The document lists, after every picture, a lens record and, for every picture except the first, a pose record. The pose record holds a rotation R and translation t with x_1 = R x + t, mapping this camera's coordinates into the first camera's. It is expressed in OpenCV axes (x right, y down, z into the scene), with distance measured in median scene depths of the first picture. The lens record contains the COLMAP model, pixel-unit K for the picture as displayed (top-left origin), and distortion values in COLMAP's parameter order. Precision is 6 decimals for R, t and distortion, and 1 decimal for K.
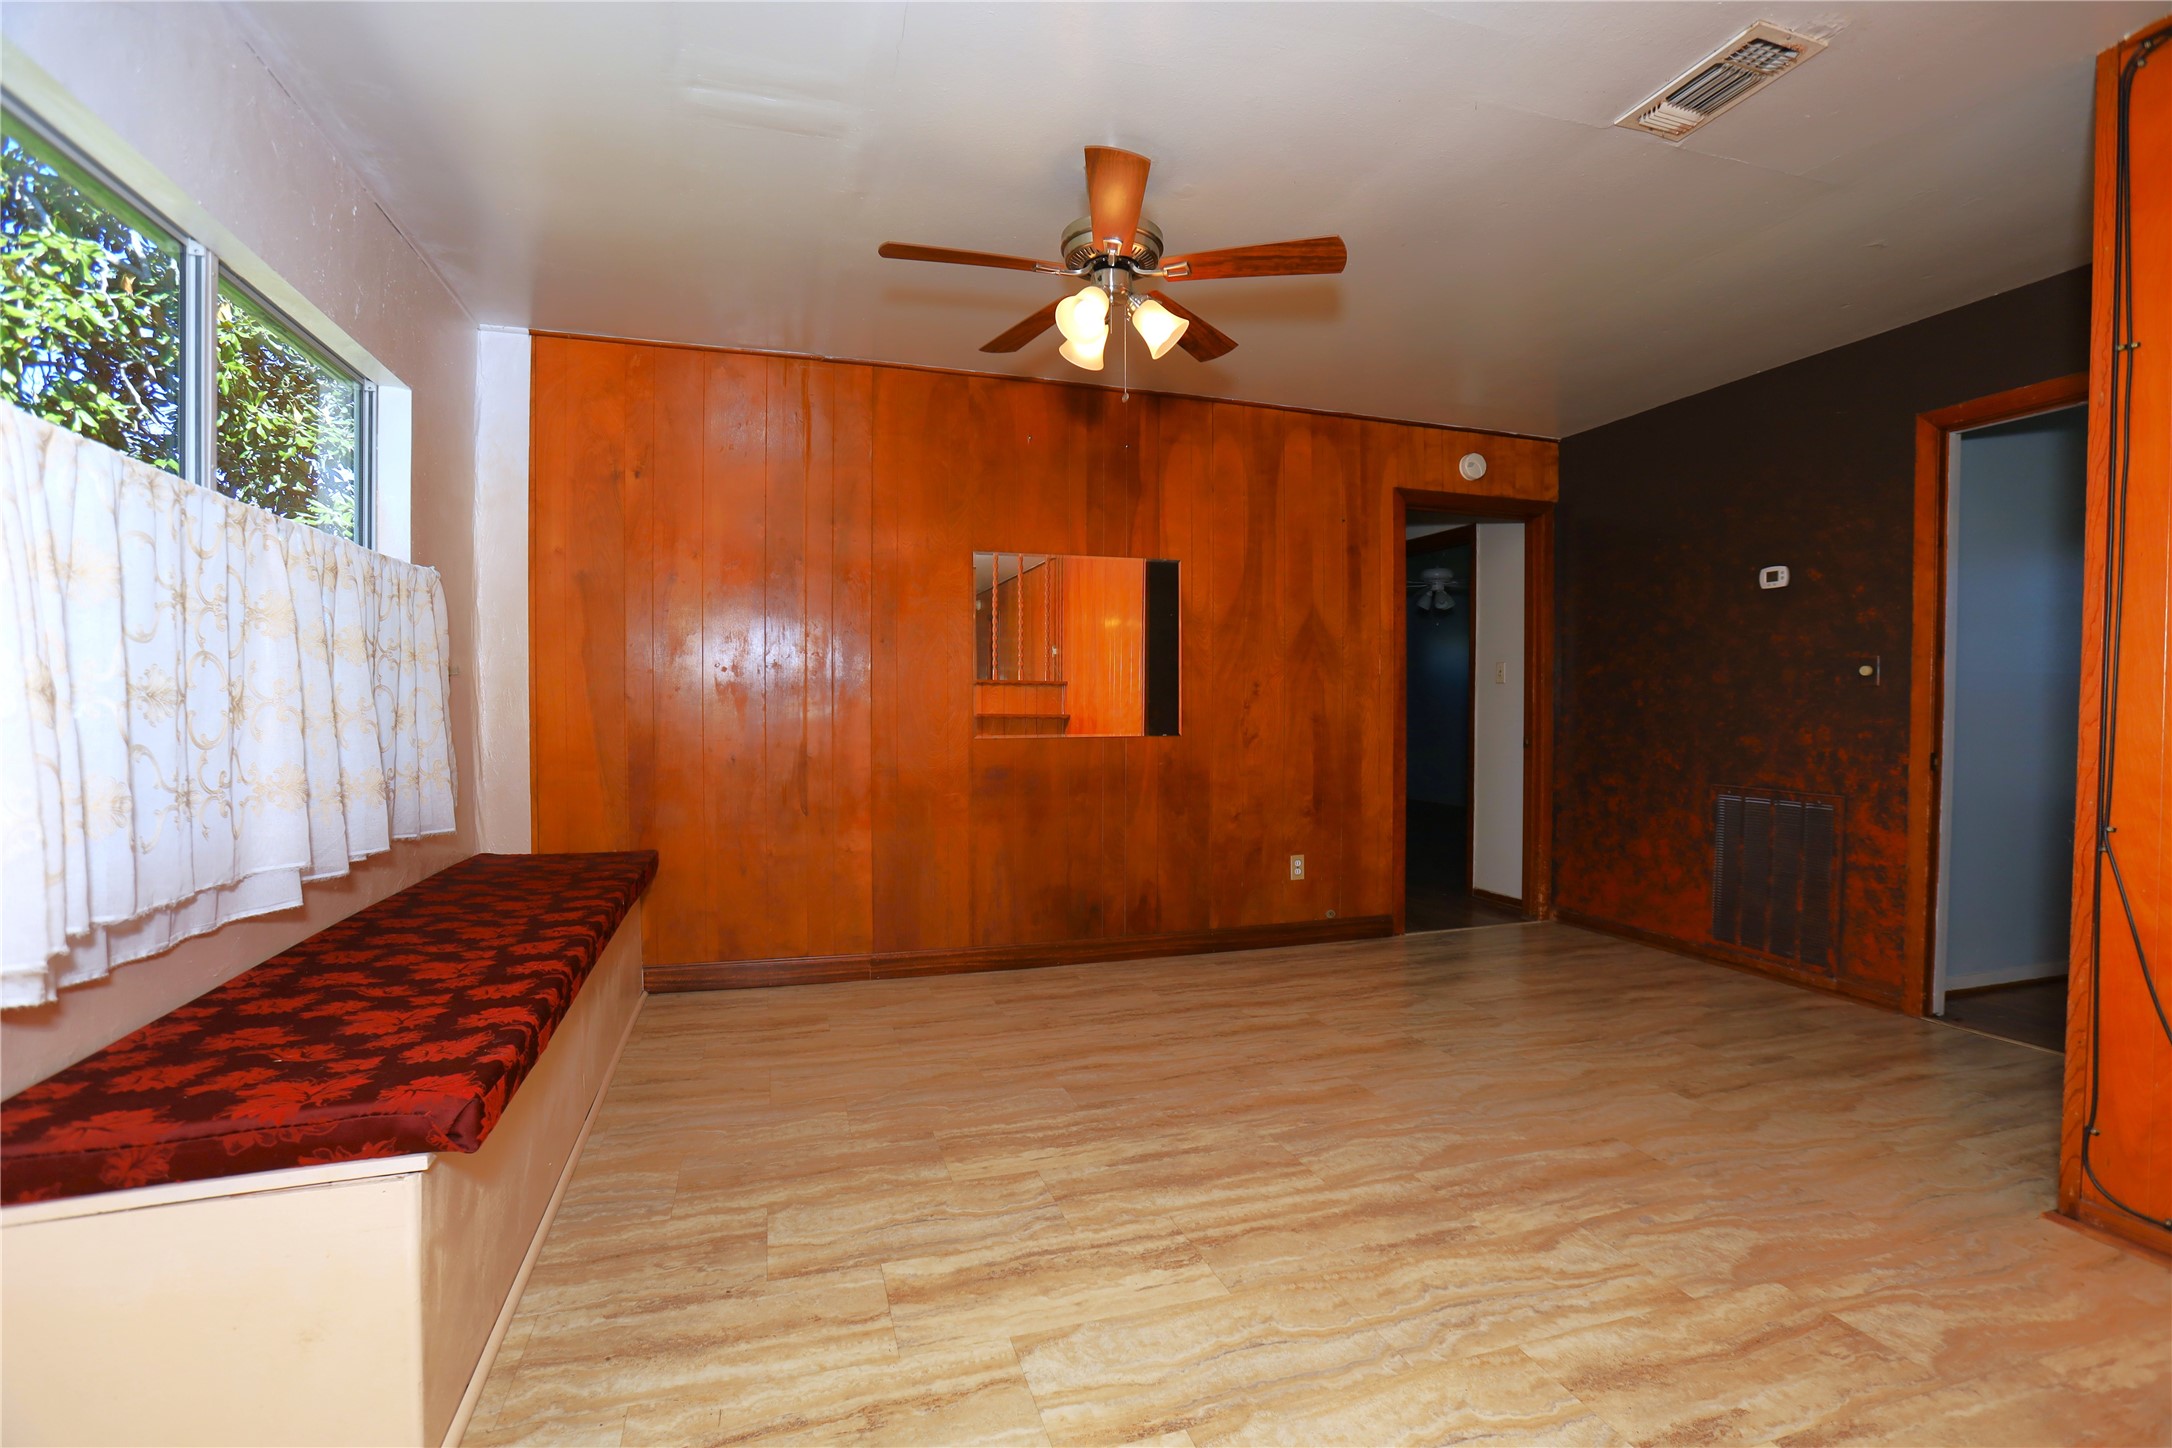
lens RADIAL K [[1023.6, 0, 1092.4], [0, 1023.6, 739.3], [0, 0, 1]] dist [-0.046595, 0.002102]
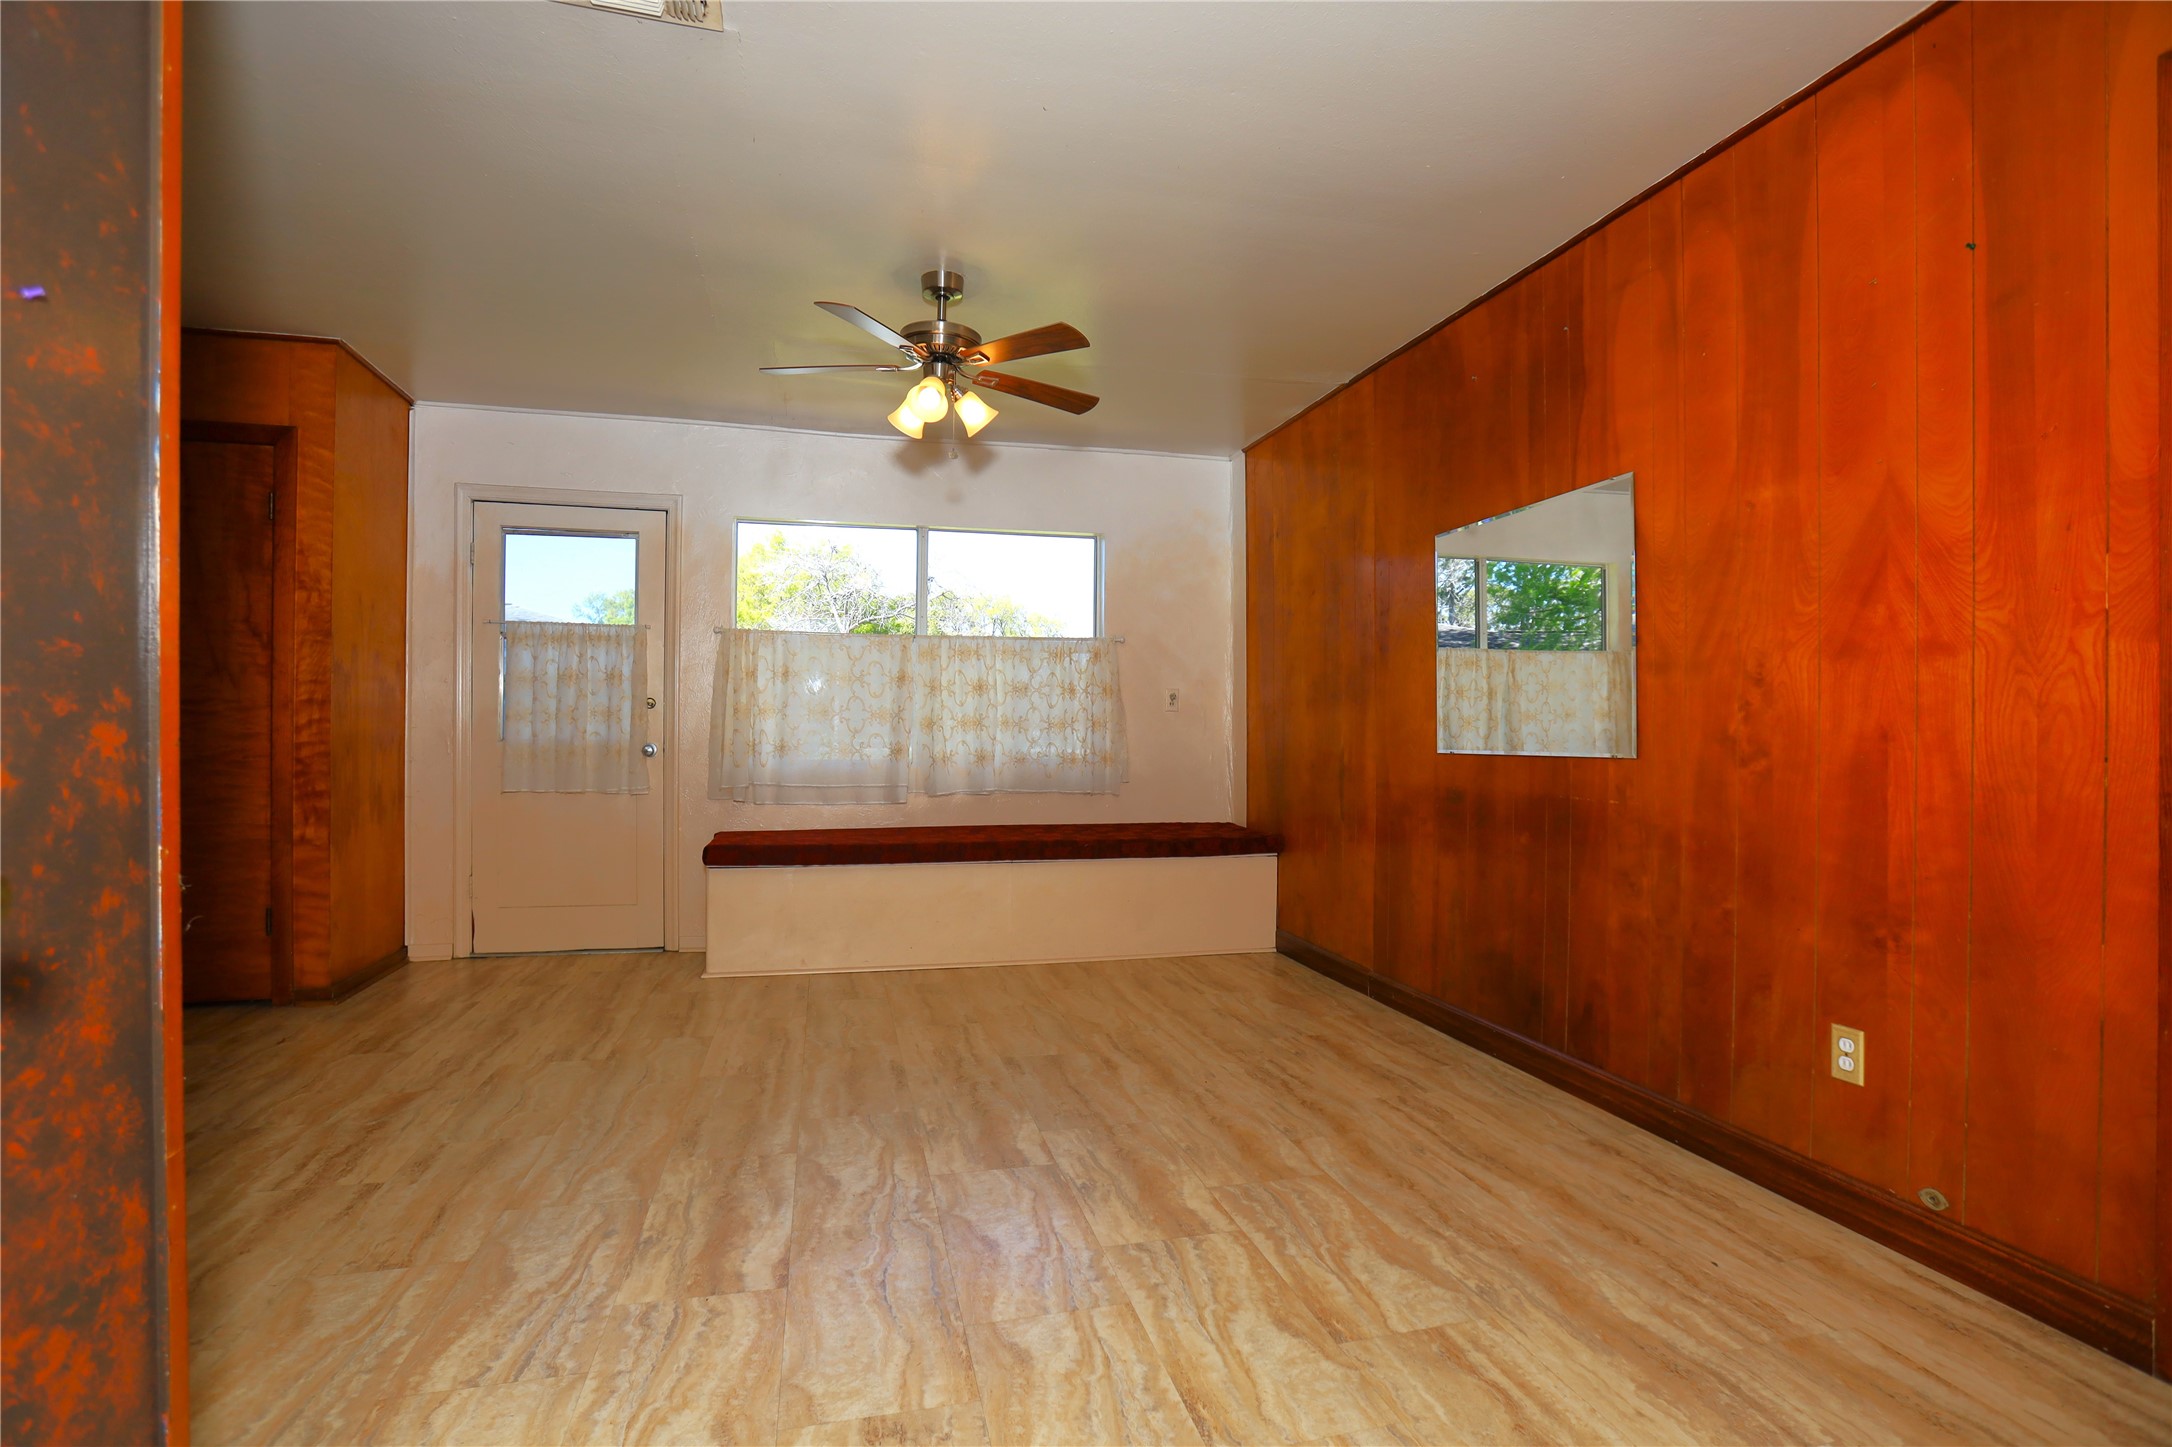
lens RADIAL K [[1023.6, 0, 1083.4], [0, 1023.6, 734.2], [0, 0, 1]] dist [-0.046595, 0.002102]
pose [[-0.089660, 0.000764, -0.995972, 0.909549], [-0.030426, 0.999531, 0.003506, -0.012572], [0.995508, 0.030618, -0.089595, 0.935968]]
